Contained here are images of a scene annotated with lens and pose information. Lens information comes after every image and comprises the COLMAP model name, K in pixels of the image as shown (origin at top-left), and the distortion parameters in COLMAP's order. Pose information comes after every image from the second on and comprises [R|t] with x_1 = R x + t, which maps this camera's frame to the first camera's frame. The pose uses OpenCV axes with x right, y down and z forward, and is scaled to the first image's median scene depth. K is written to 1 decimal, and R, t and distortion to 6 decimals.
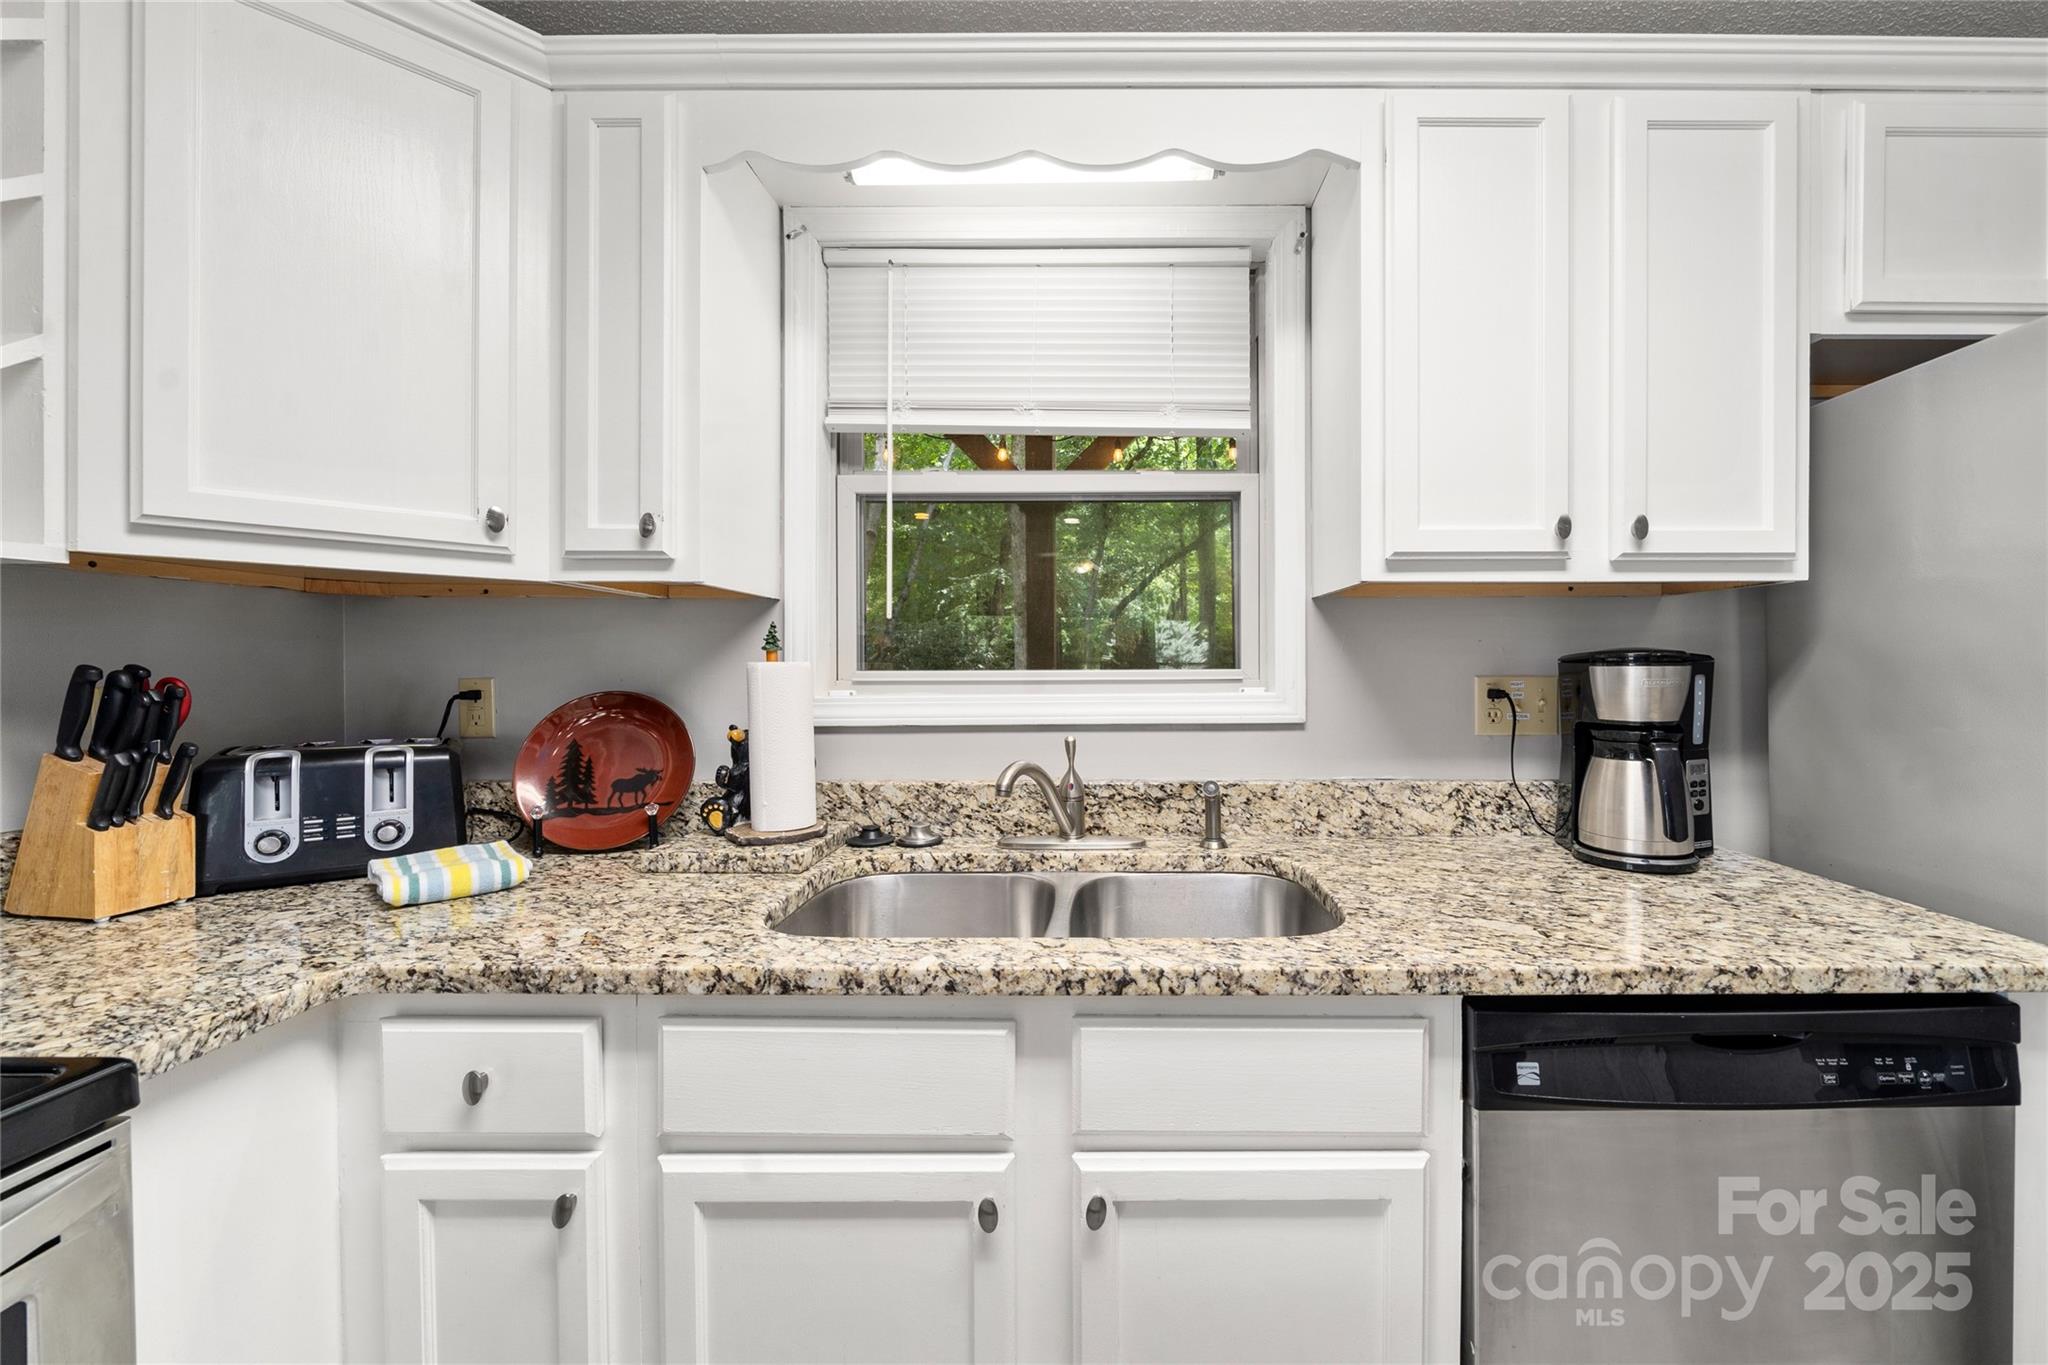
lens RADIAL K [[772.3, 0, 1114.3], [0, 772.3, 670.4], [0, 0, 1]] dist [-0.003950, -0.000524]
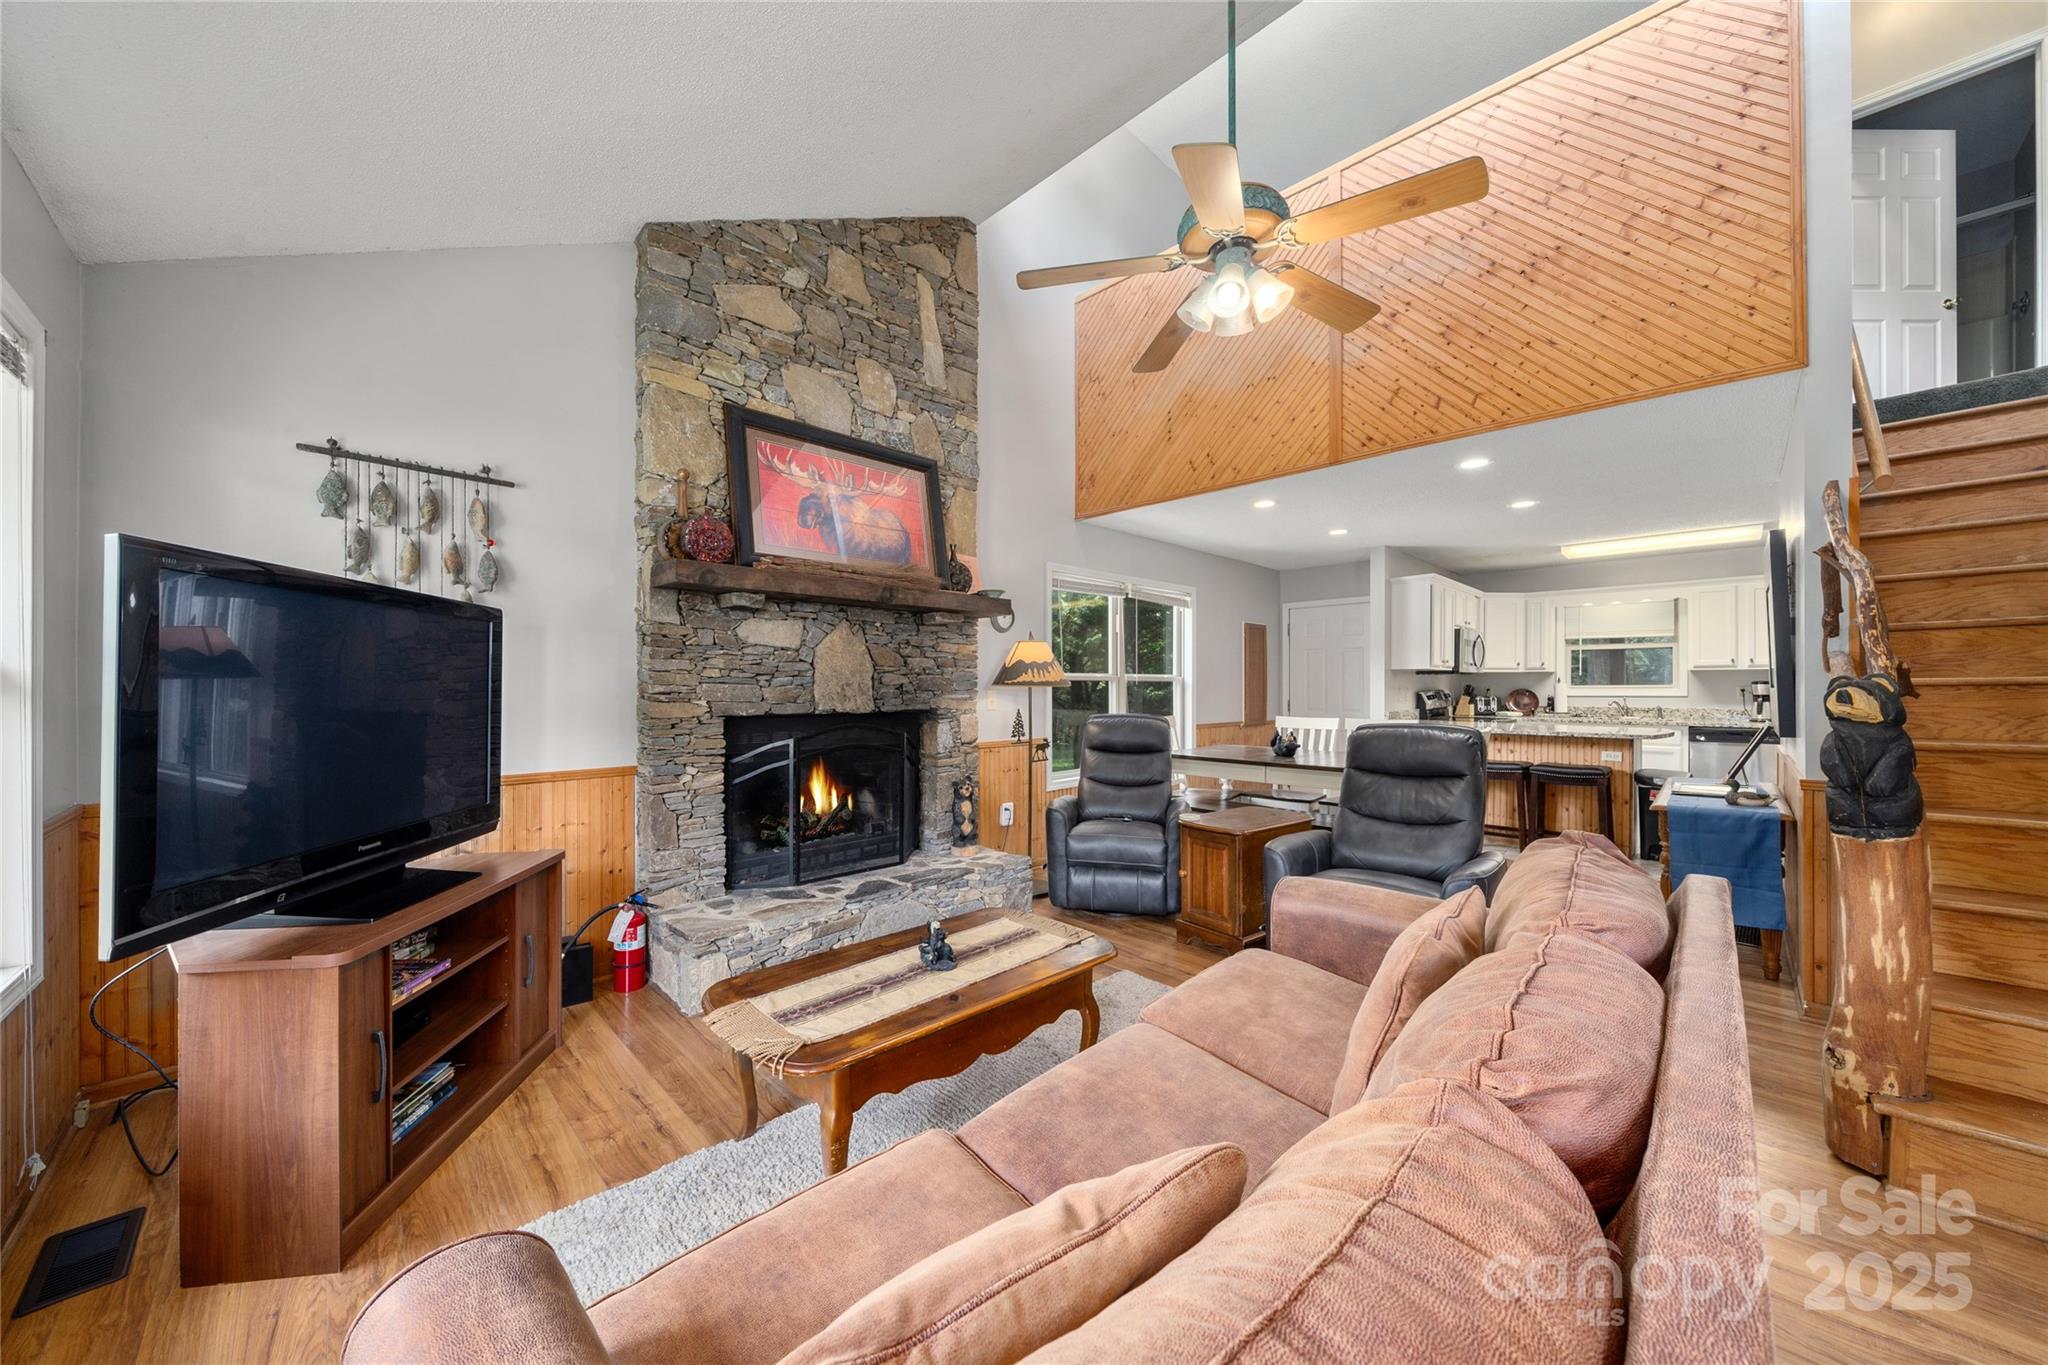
lens RADIAL K [[714.4, 0, 1020.3], [0, 714.4, 689.7], [0, 0, 1]] dist [-0.005593, -0.000391]
pose [[0.702521, 0.004746, -0.711647, 0.605457], [-0.001239, 0.999984, 0.005446, 0.010167], [0.711662, -0.002944, 0.702516, -6.487724]]
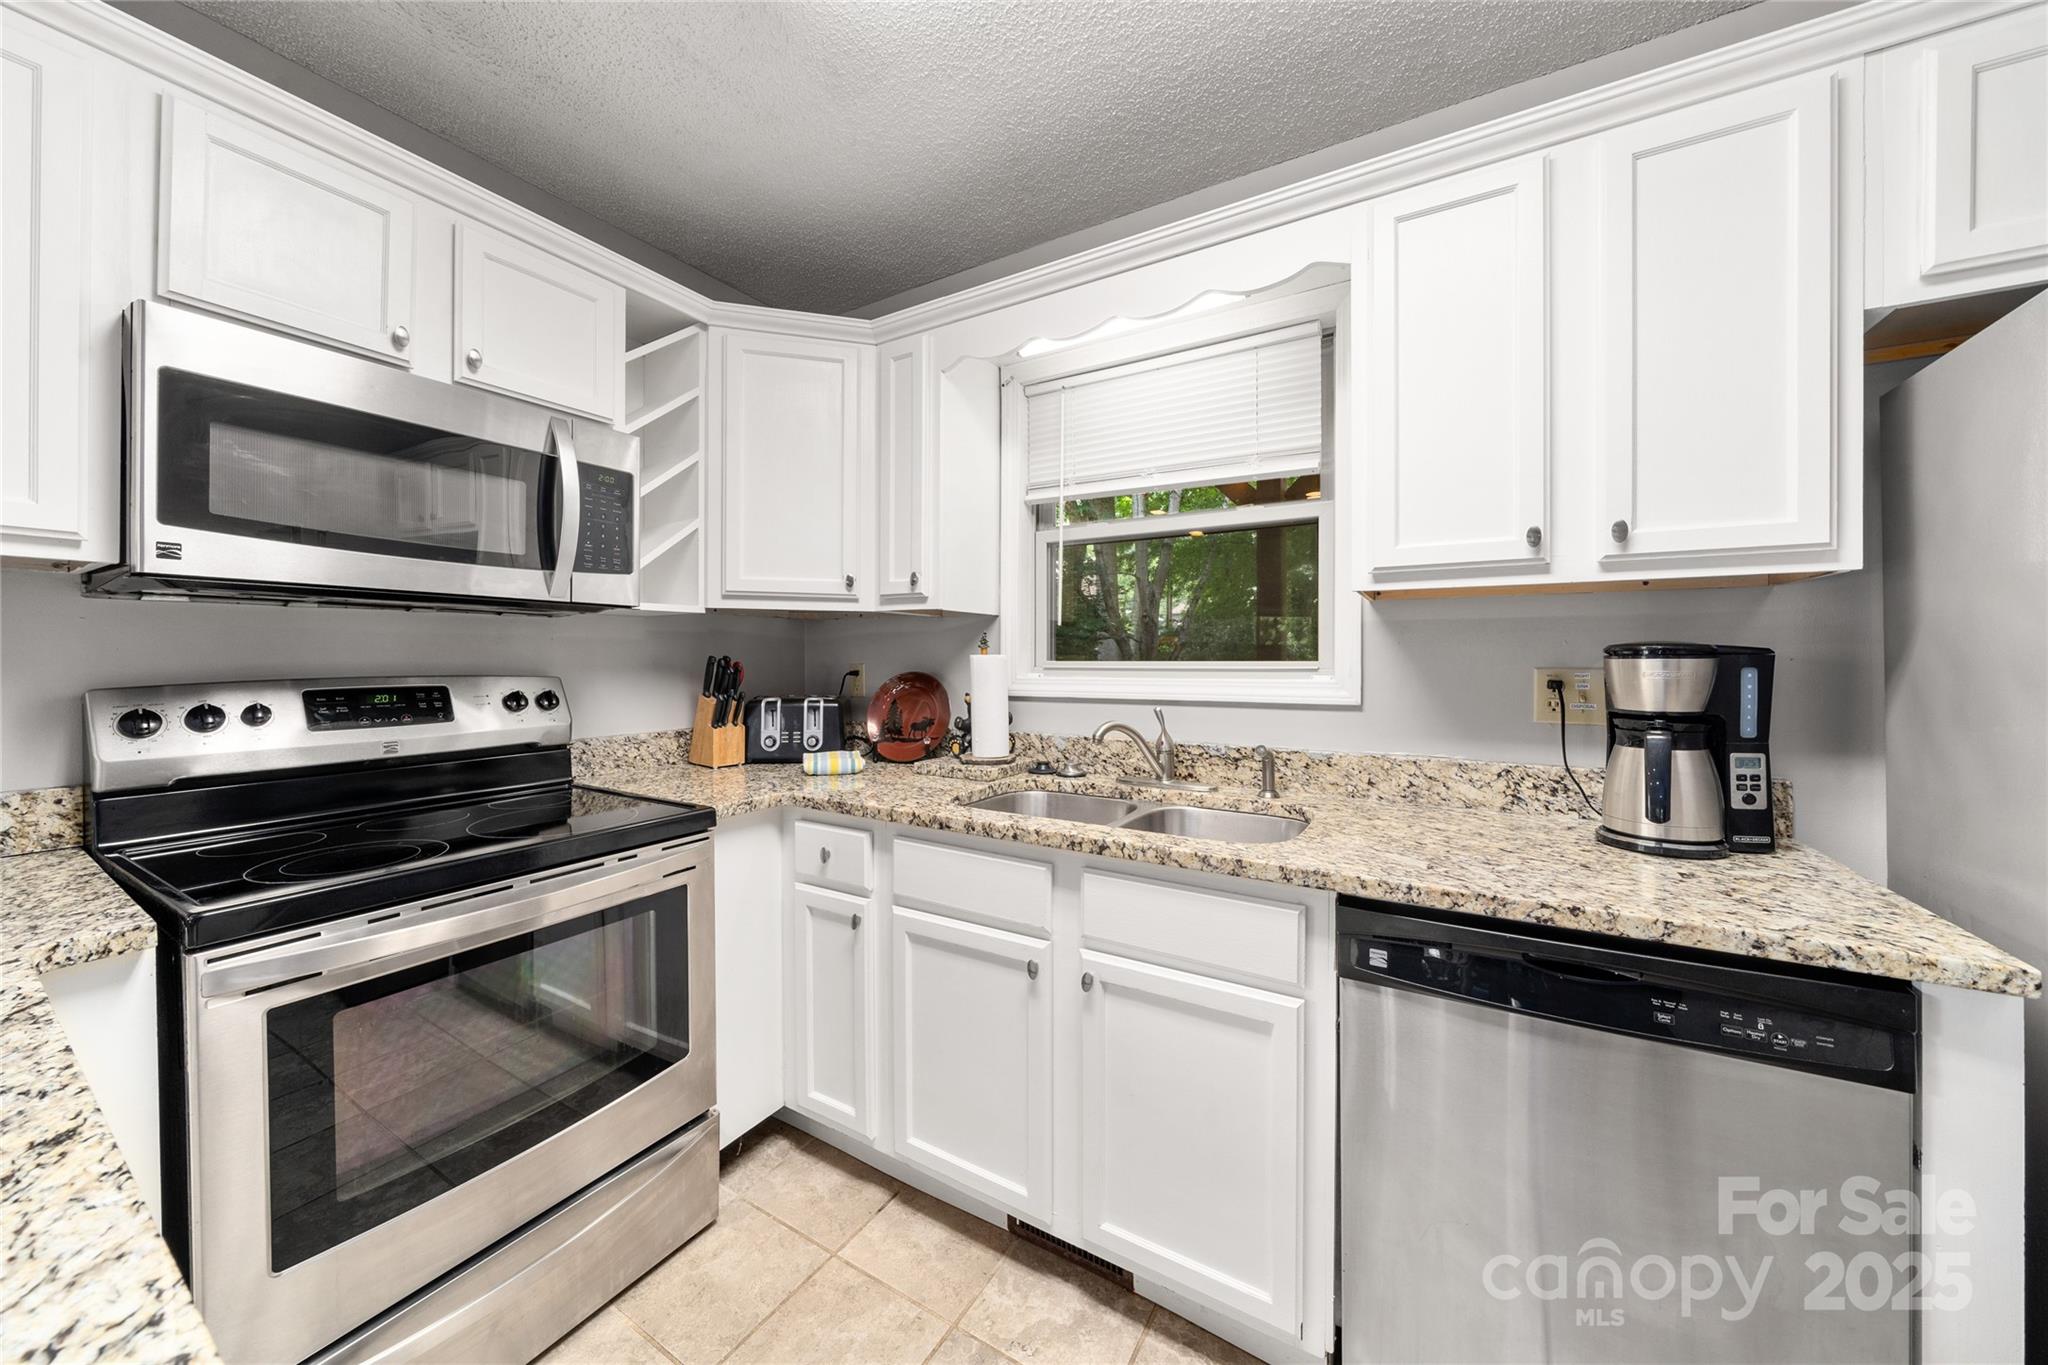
lens RADIAL K [[714.4, 0, 1027.4], [0, 714.4, 665.2], [0, 0, 1]] dist [-0.005593, -0.000391]
pose [[0.857102, 0.007452, -0.515093, 0.472077], [-0.005876, 0.999972, 0.004688, 0.003693], [0.515113, -0.000991, 0.857122, -0.286535]]
